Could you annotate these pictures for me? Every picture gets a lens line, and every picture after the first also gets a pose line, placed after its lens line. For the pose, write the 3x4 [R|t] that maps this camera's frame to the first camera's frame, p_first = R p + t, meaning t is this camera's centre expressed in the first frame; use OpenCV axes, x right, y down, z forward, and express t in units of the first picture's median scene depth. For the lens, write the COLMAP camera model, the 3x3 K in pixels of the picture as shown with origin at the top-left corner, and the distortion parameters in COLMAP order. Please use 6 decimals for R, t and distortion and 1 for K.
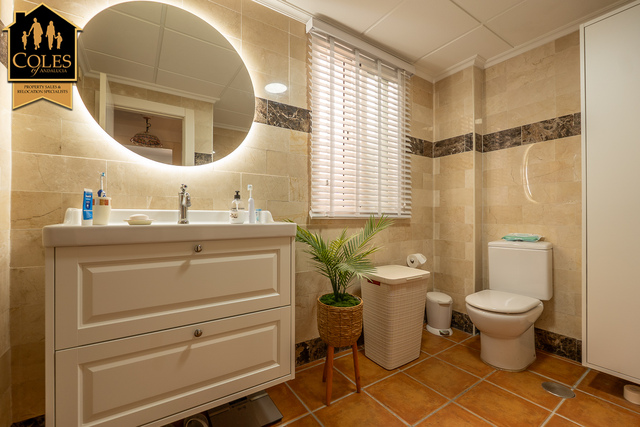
lens RADIAL K [[271.0, 0, 317.3], [0, 271.0, 215.8], [0, 0, 1]] dist [-0.008902, -0.000358]
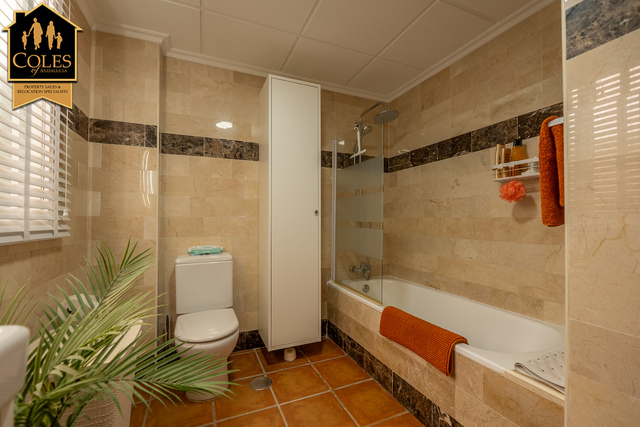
lens RADIAL K [[271.0, 0, 321.4], [0, 271.0, 216.1], [0, 0, 1]] dist [-0.008902, -0.000358]
pose [[0.170999, 0.011548, 0.985204, -0.136662], [-0.005423, 0.999927, -0.010779, -0.033923], [-0.985256, -0.003500, 0.171049, 0.389240]]
